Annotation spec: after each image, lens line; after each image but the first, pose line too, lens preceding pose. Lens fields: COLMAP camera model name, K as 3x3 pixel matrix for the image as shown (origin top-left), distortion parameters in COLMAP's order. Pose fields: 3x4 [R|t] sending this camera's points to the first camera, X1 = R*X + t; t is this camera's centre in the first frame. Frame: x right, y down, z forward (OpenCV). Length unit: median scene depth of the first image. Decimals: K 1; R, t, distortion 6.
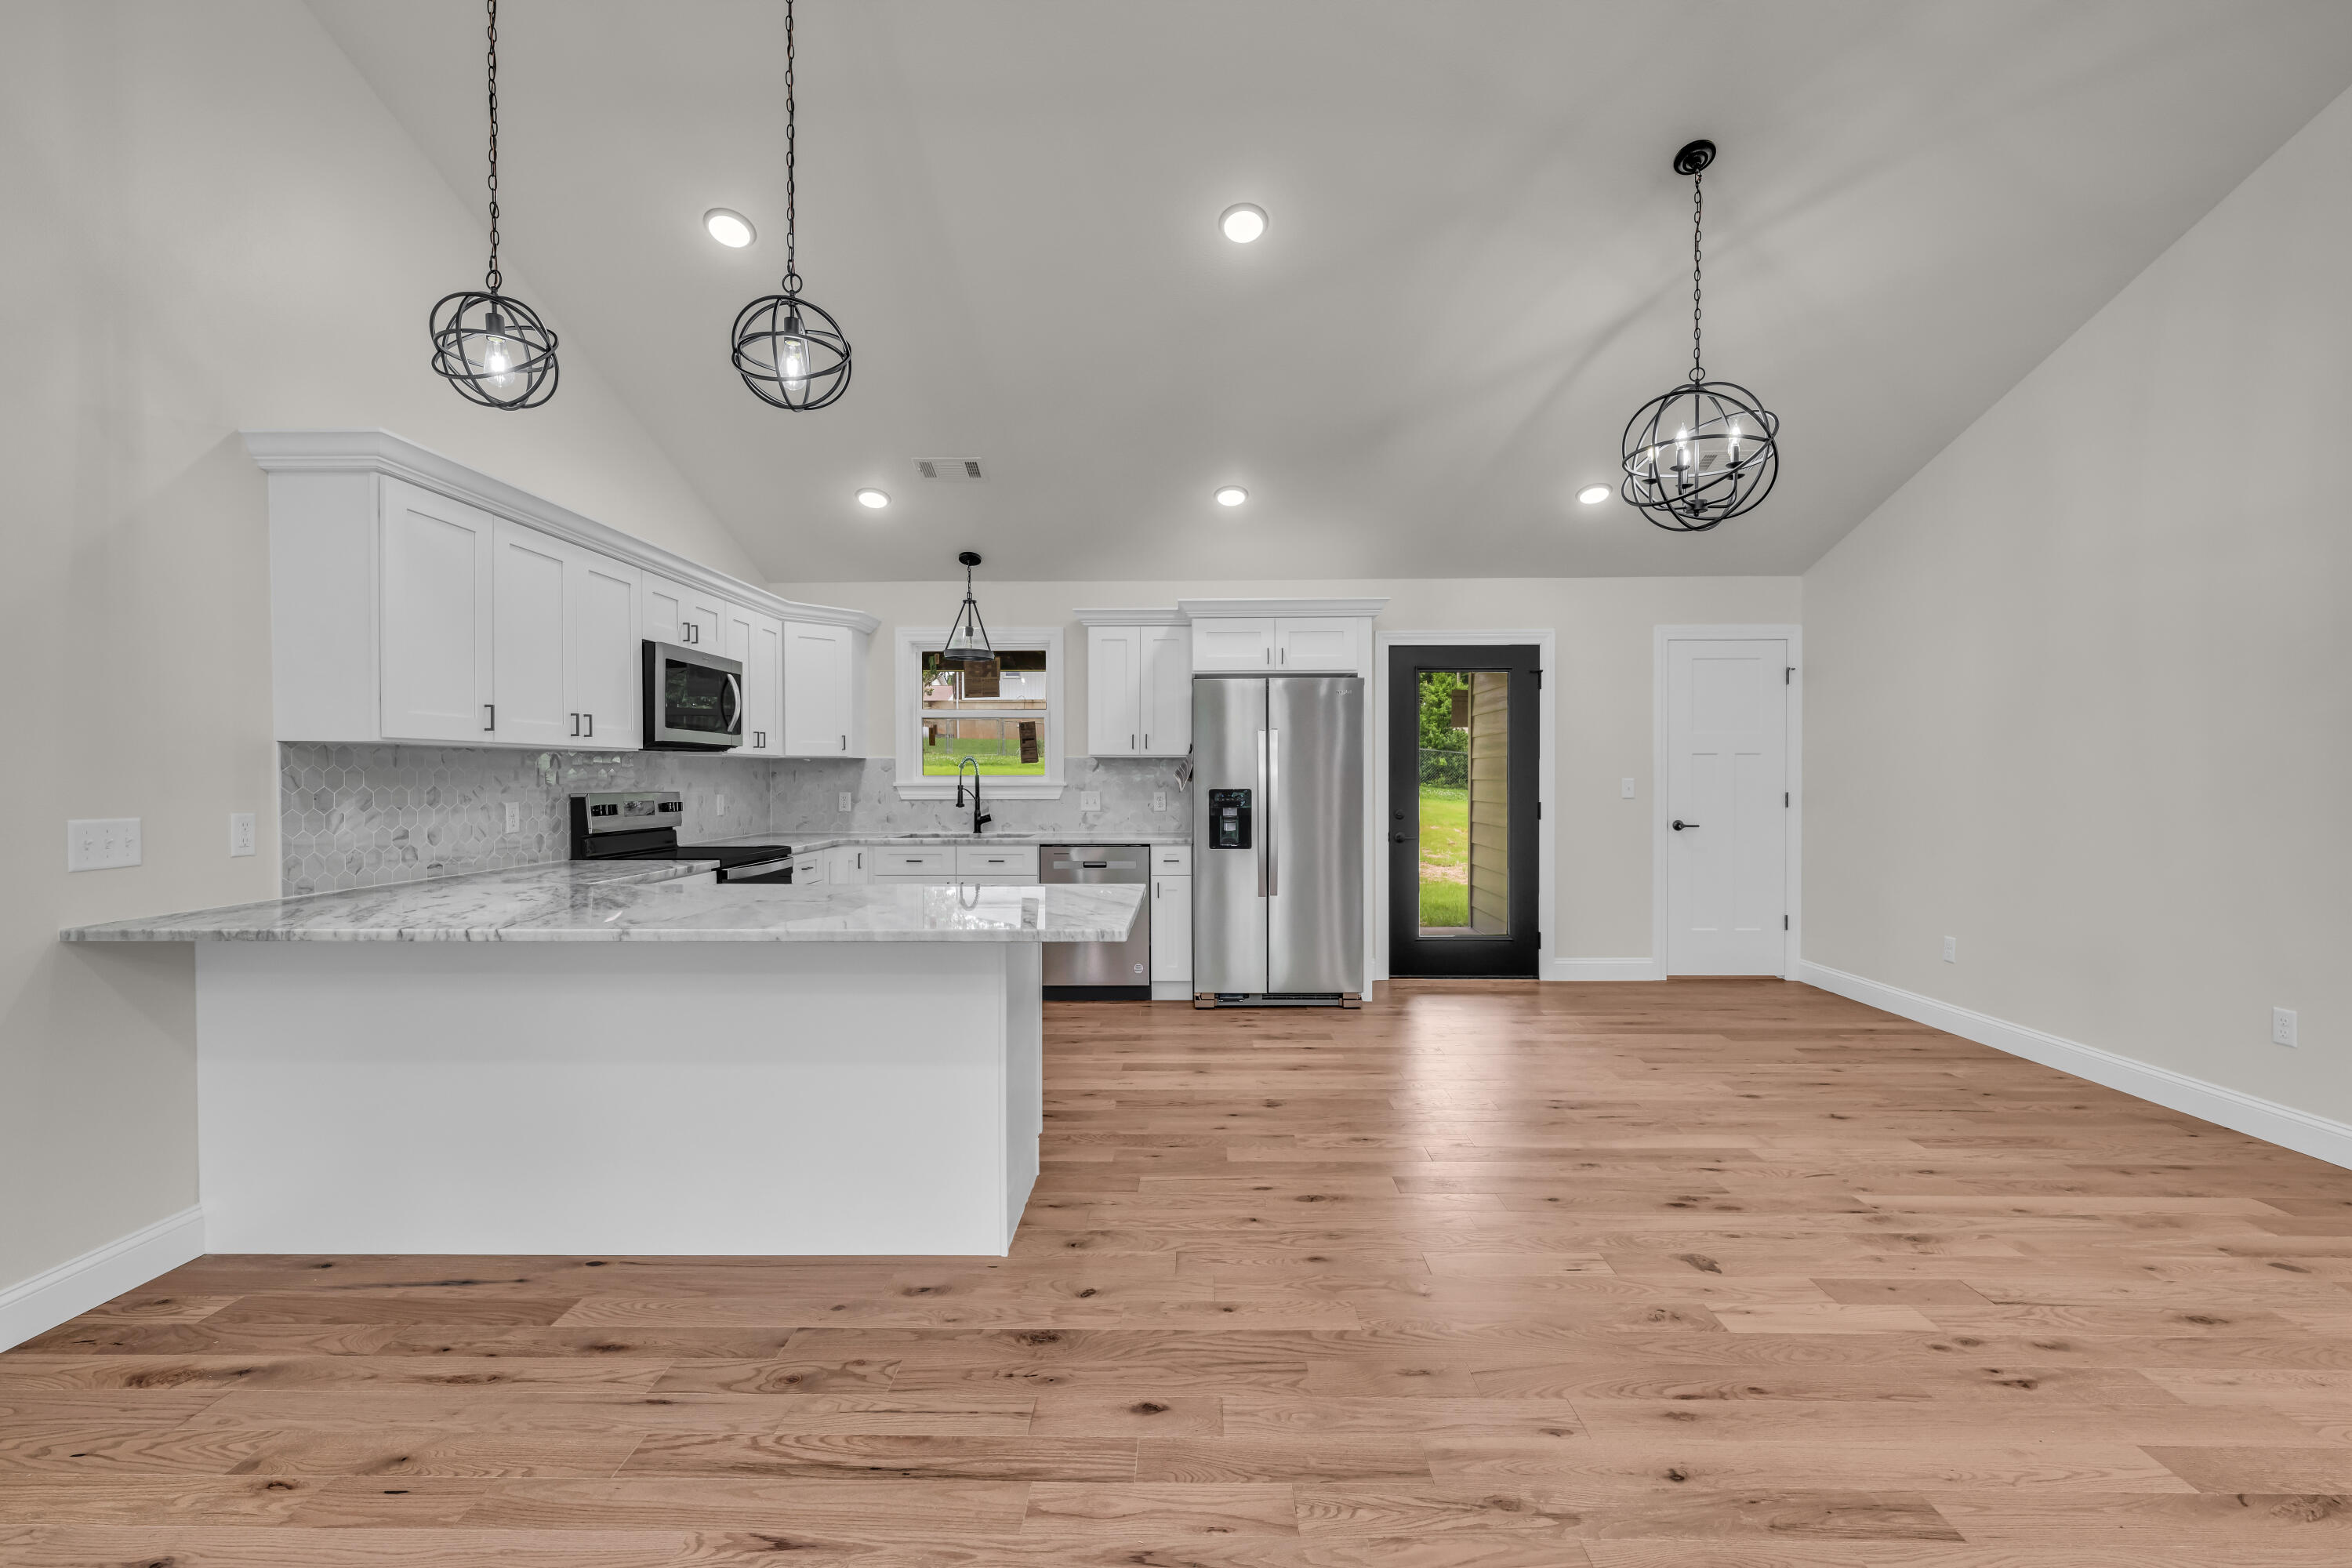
lens RADIAL K [[1037.2, 0, 1178.8], [0, 1037.2, 787.6], [0, 0, 1]] dist [0.000204, 0.000106]
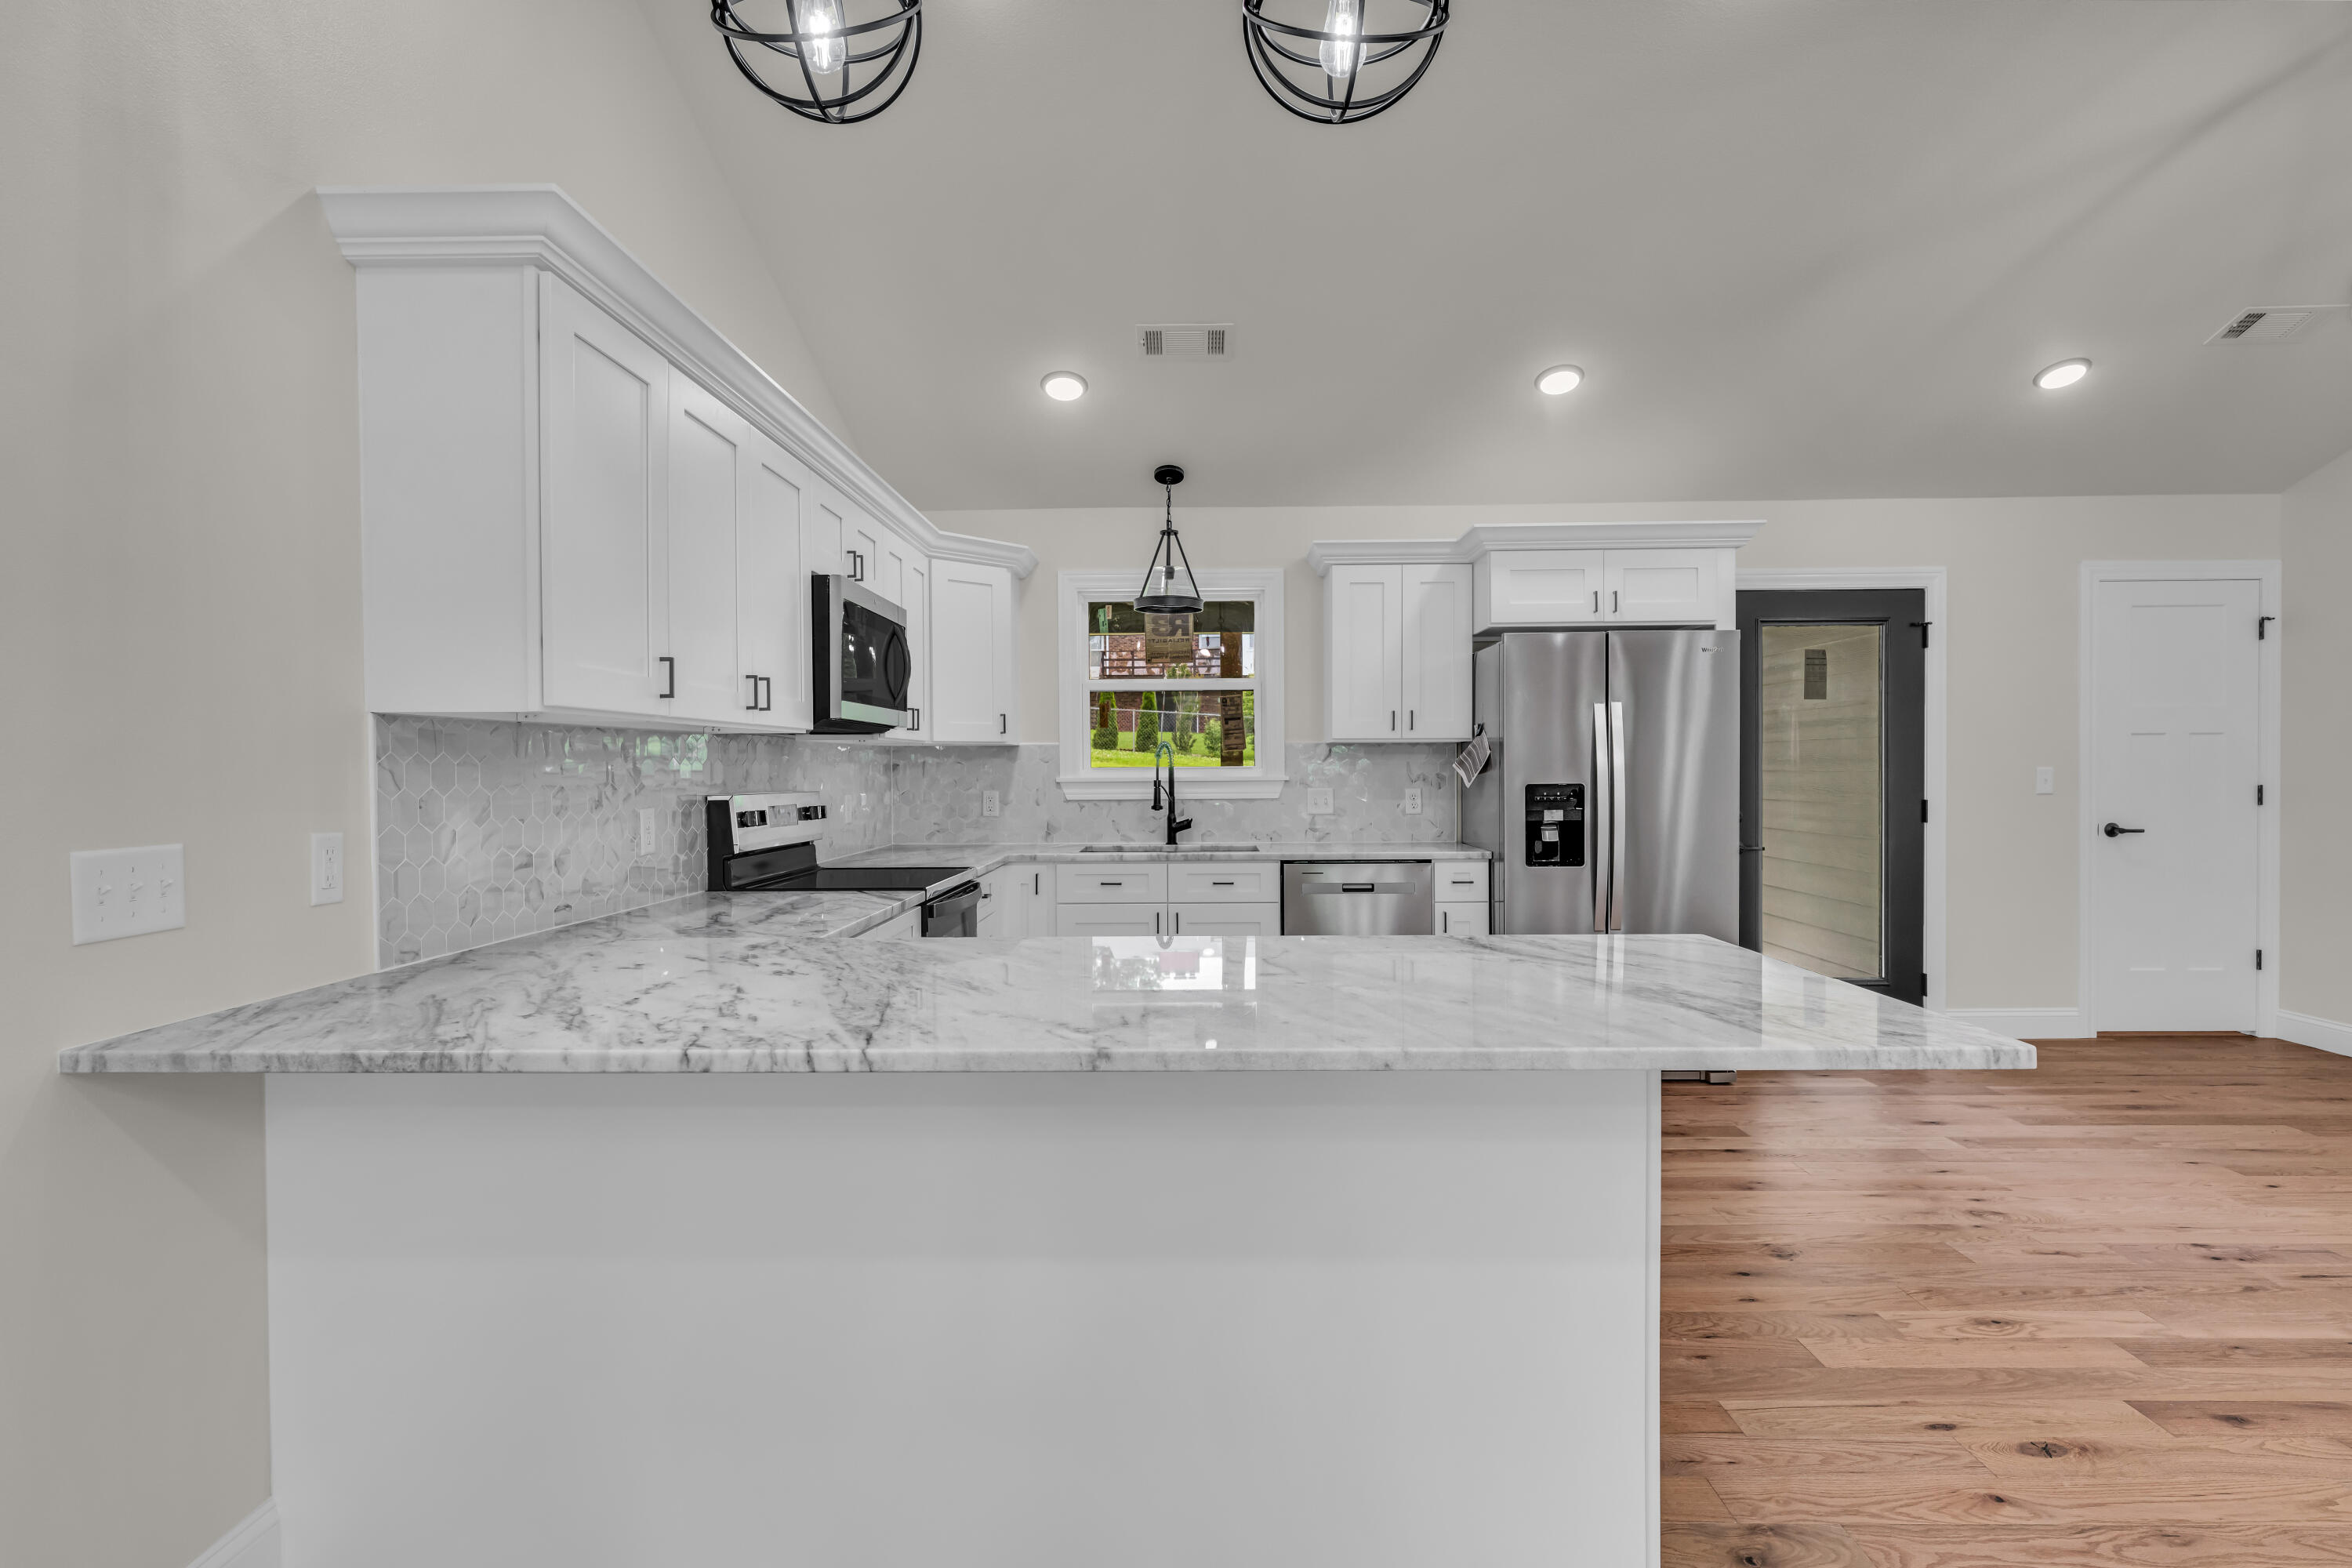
lens RADIAL K [[1189.0, 0, 1179.3], [0, 1189.0, 788.3], [0, 0, 1]] dist [0.001332, -0.000413]
pose [[0.999983, -0.004700, -0.003375, -0.213397], [0.004716, 0.999977, 0.004780, -0.000794], [0.003353, -0.004796, 0.999983, 0.165238]]
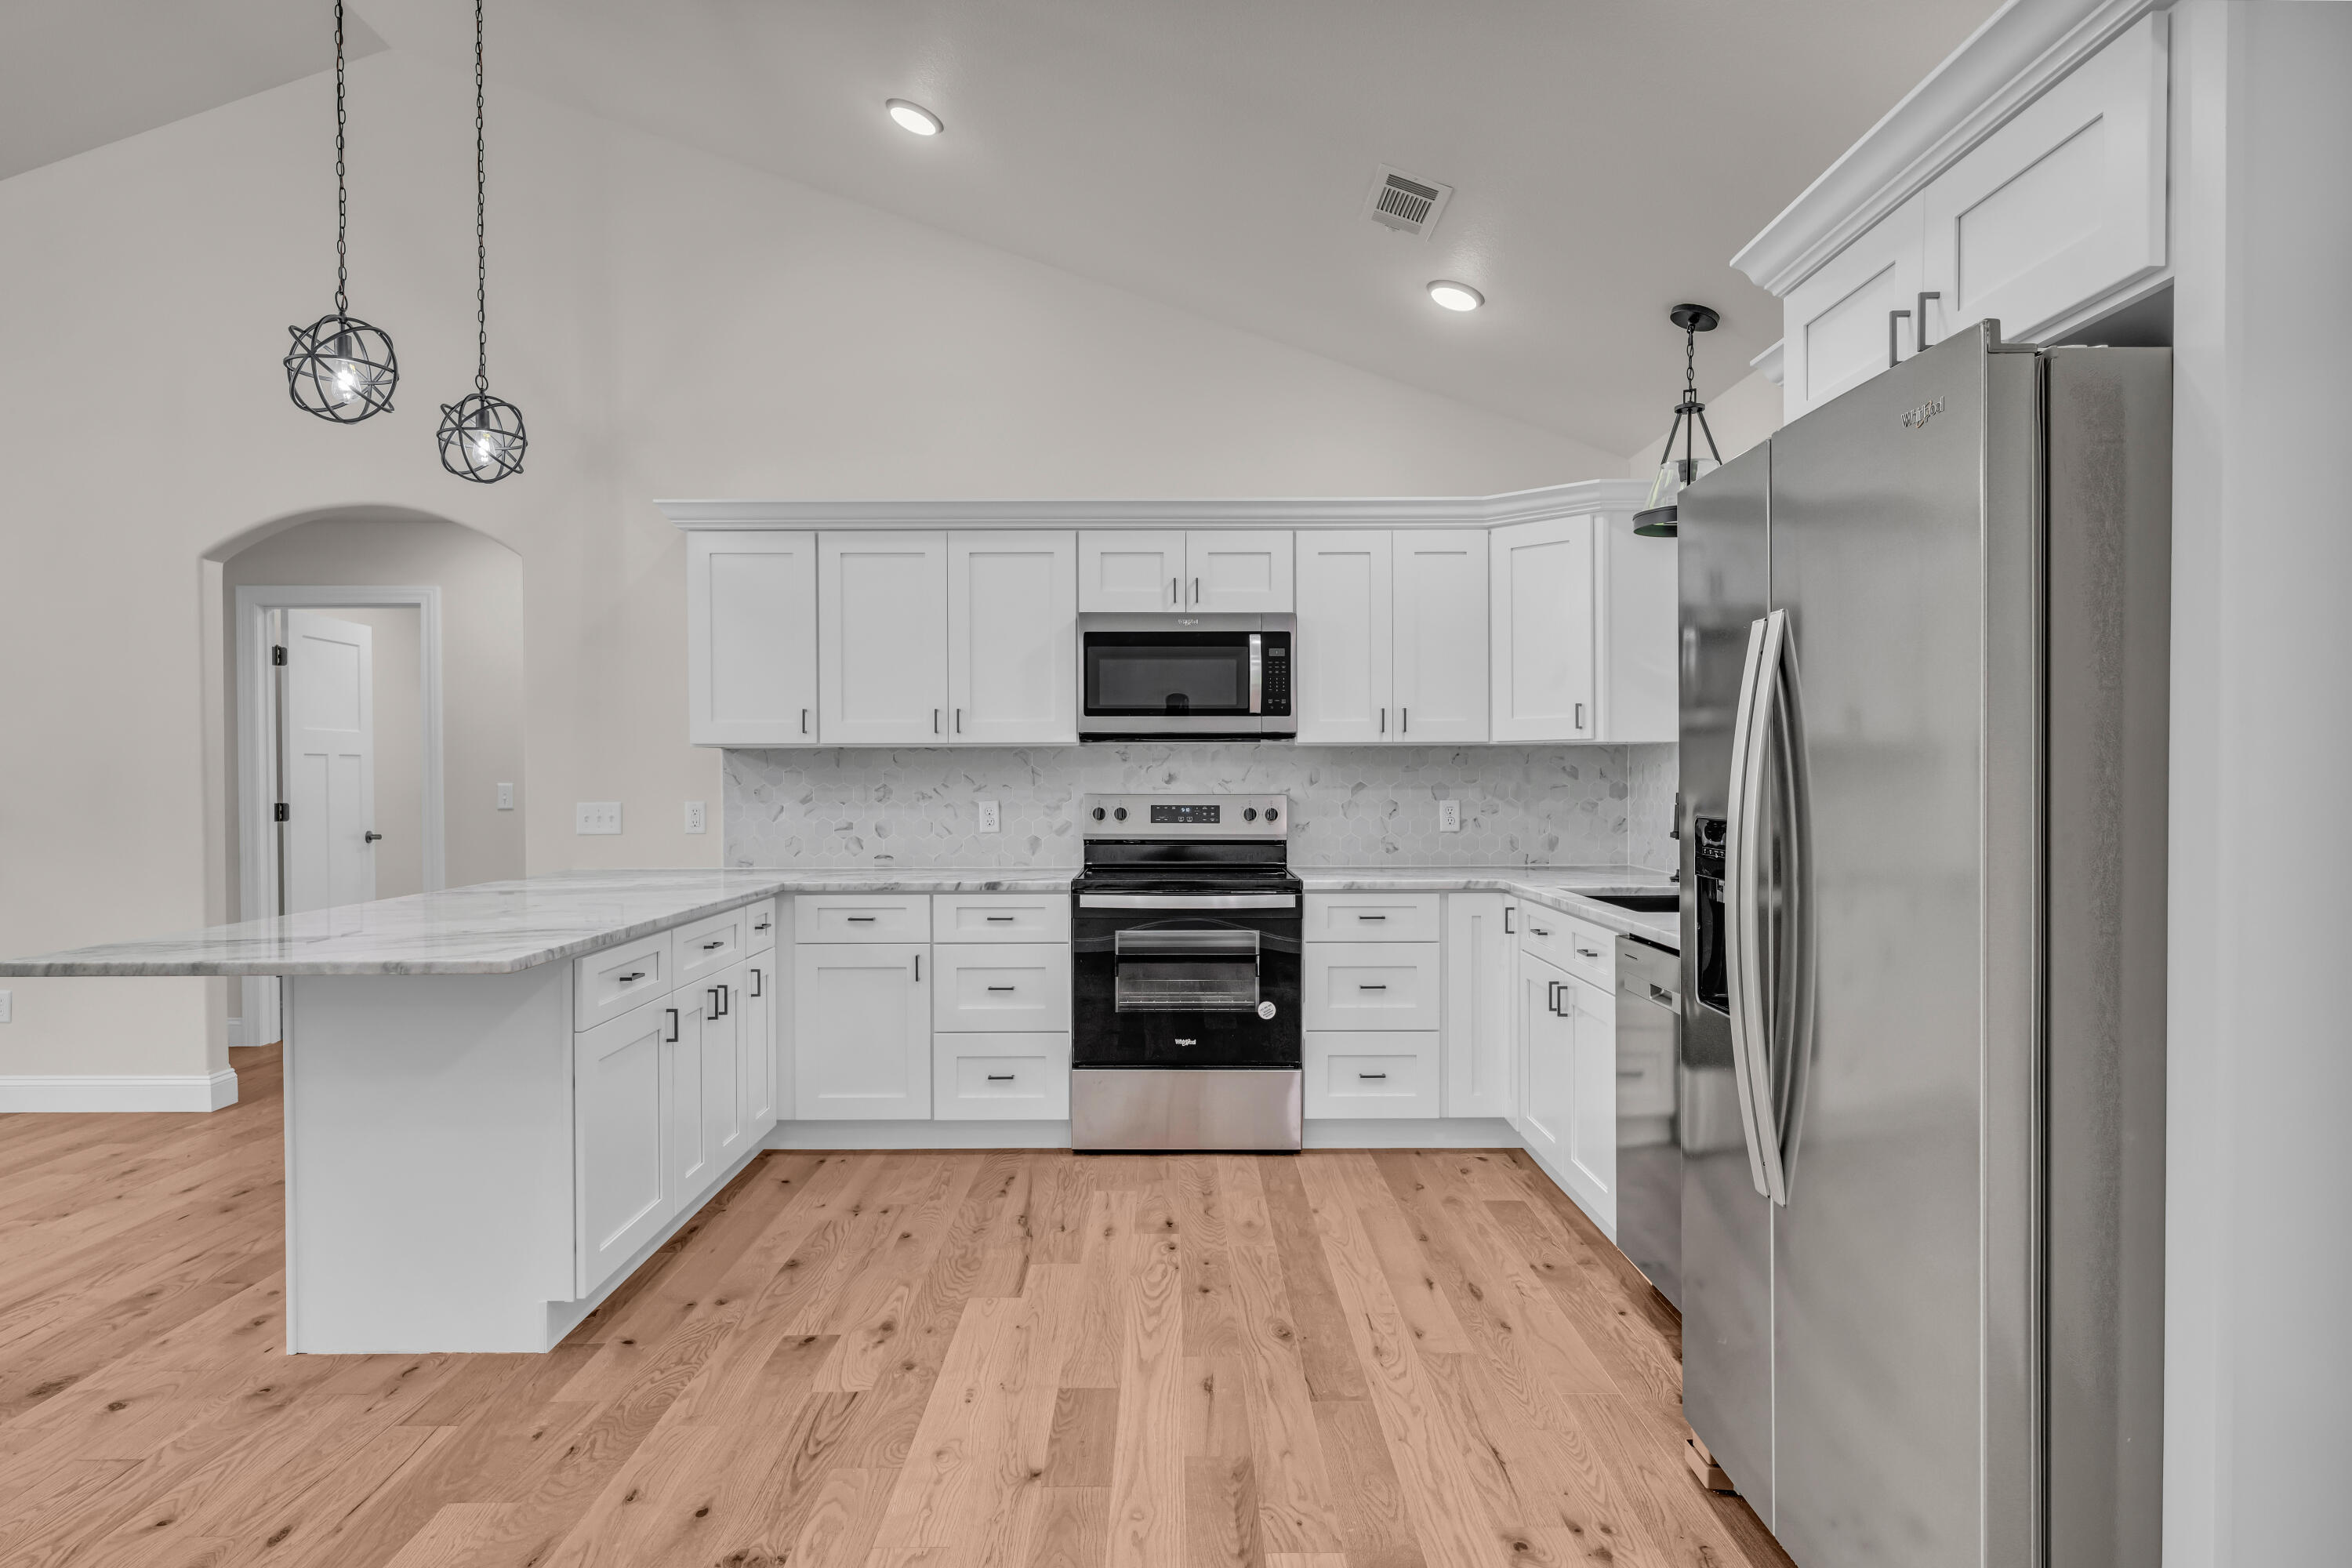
lens RADIAL K [[1333.6, 0, 1176.0], [0, 1333.6, 784.0], [0, 0, 1]] dist [-0.000531, 0.001253]
pose [[0.019212, 0.009520, -0.999770, 0.452745], [-0.009313, 0.999913, 0.009342, -0.011274], [0.999772, 0.009132, 0.019299, 0.836193]]
